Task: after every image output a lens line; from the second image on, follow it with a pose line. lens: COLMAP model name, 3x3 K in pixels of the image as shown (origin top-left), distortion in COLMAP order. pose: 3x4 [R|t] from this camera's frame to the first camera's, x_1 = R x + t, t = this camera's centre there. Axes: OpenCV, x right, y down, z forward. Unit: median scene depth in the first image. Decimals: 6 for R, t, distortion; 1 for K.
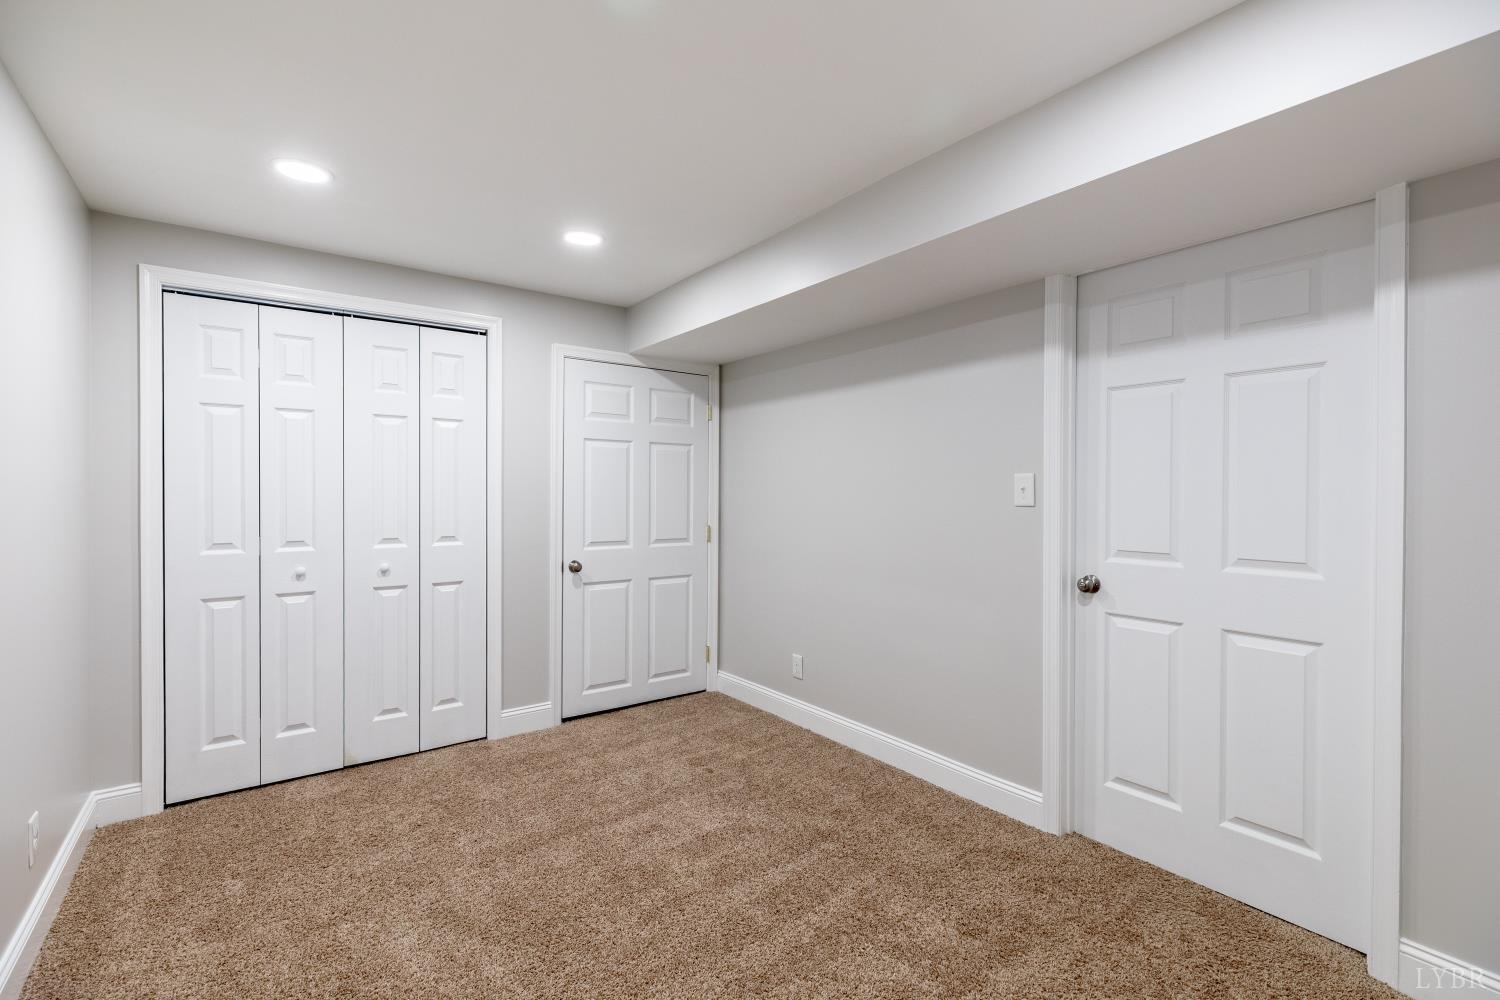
lens RADIAL K [[672.7, 0, 754.5], [0, 672.7, 497.9], [0, 0, 1]] dist [0.003759, 0.000024]
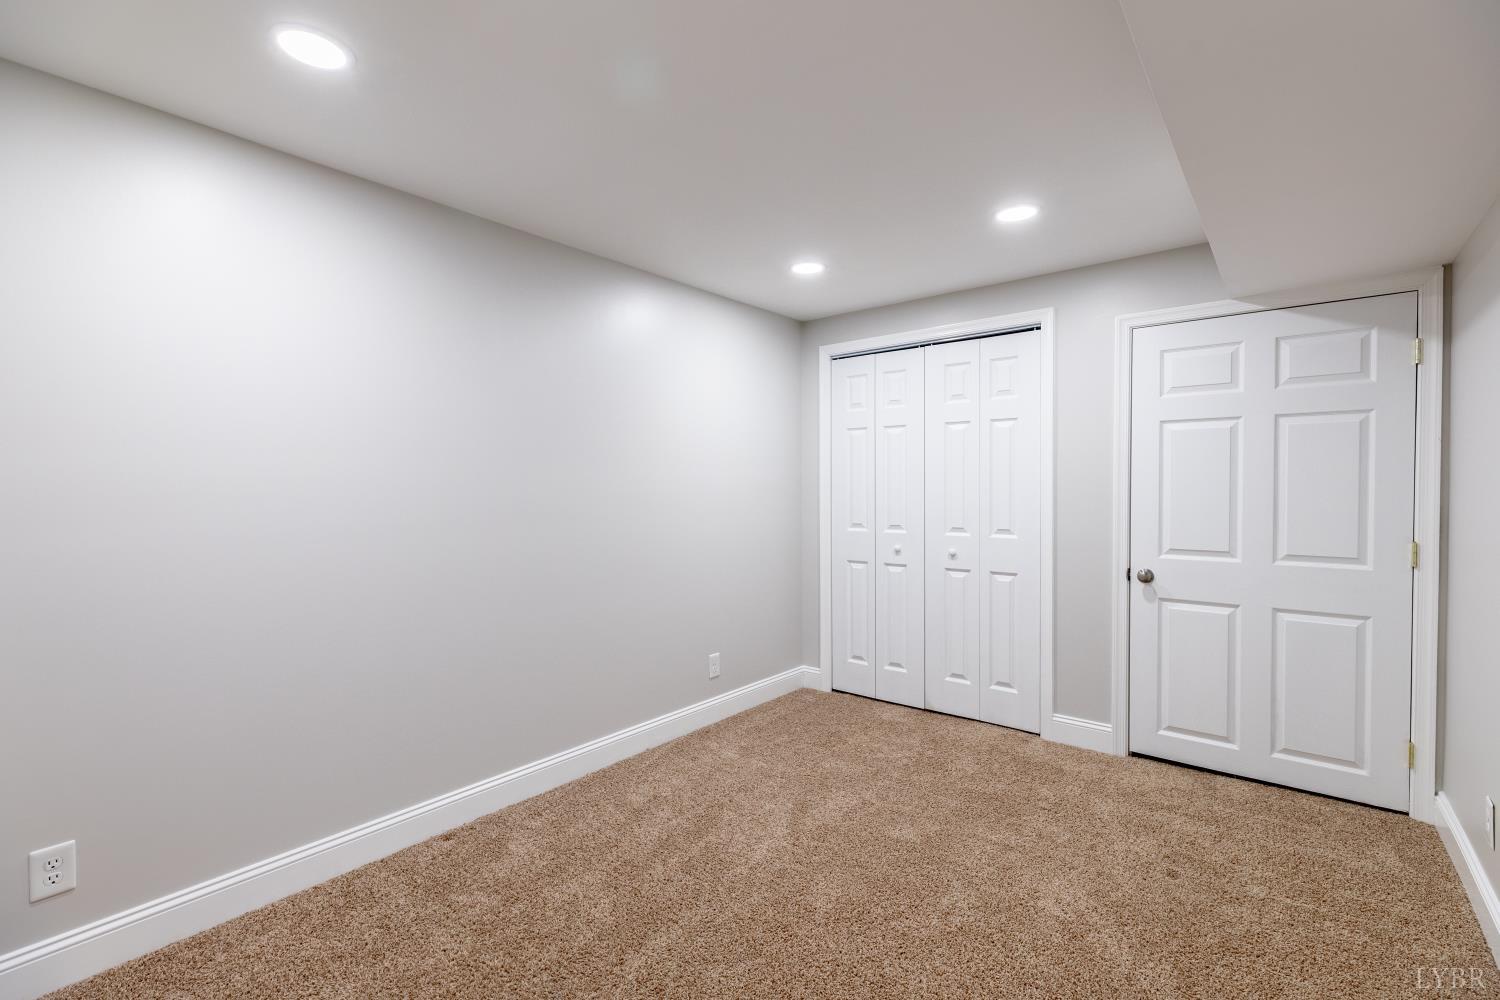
lens RADIAL K [[672.7, 0, 754.1], [0, 672.7, 498.3], [0, 0, 1]] dist [0.003759, 0.000024]
pose [[0.238987, 0.010660, -0.970964, 0.280625], [-0.004348, 0.999941, 0.009908, -0.000414], [0.971013, 0.001854, 0.239019, 0.214783]]
